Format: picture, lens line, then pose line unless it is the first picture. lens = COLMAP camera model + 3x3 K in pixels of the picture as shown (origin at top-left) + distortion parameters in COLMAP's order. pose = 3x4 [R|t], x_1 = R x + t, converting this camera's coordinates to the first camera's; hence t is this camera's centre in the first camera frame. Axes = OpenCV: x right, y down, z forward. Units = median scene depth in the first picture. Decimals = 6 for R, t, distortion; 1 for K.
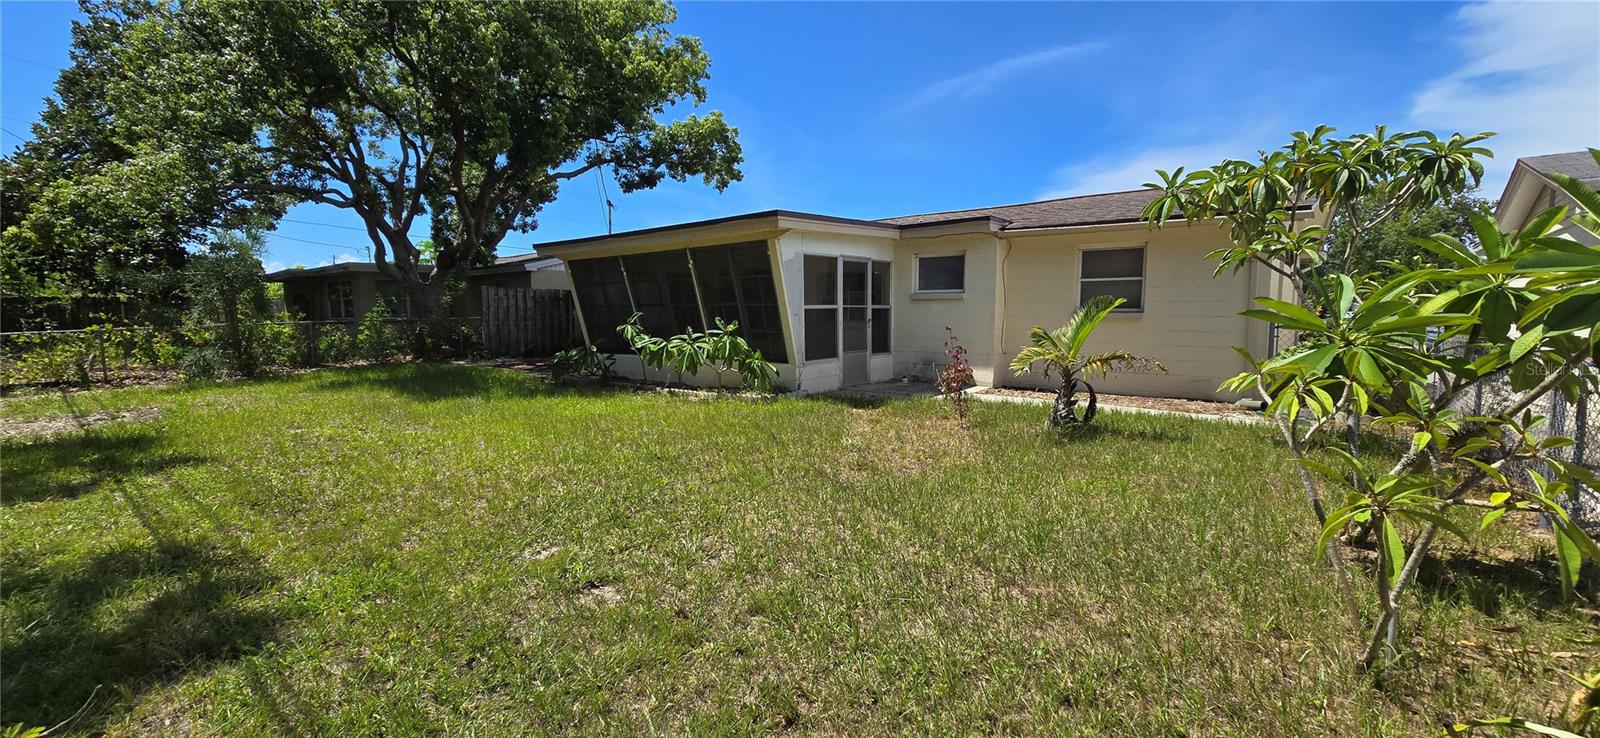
lens RADIAL K [[656.6, 0, 800.0], [0, 656.6, 369.0], [0, 0, 1]] dist [0.000229, 0.000048]
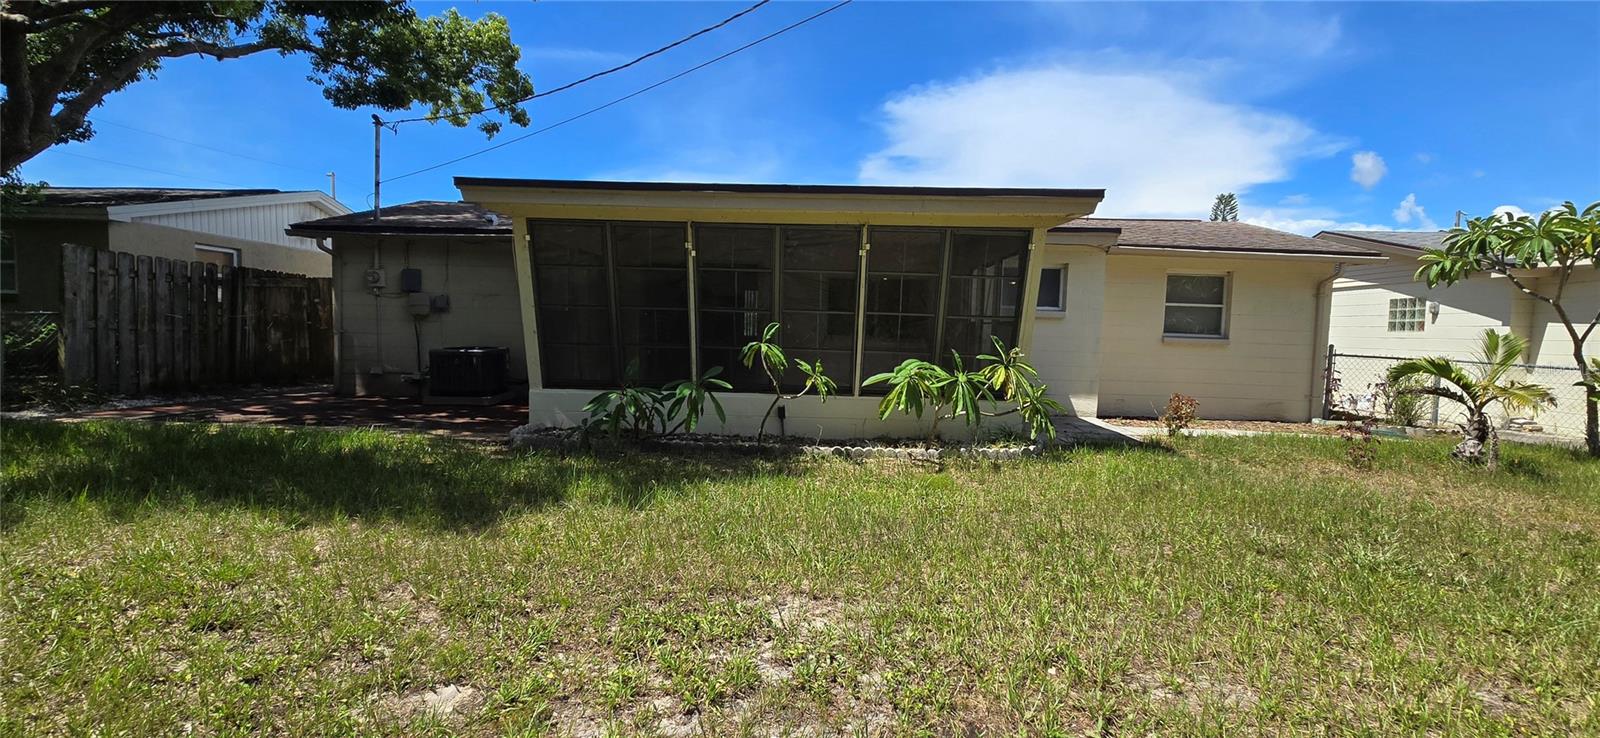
lens RADIAL K [[711.1, 0, 800.0], [0, 711.1, 369.0], [0, 0, 1]] dist [0.000371, 0.000062]
pose [[0.782943, -0.008218, 0.622039, -0.374519], [0.022783, 0.999621, -0.015470, -0.019033], [-0.621676, 0.026284, 0.782833, 0.283152]]
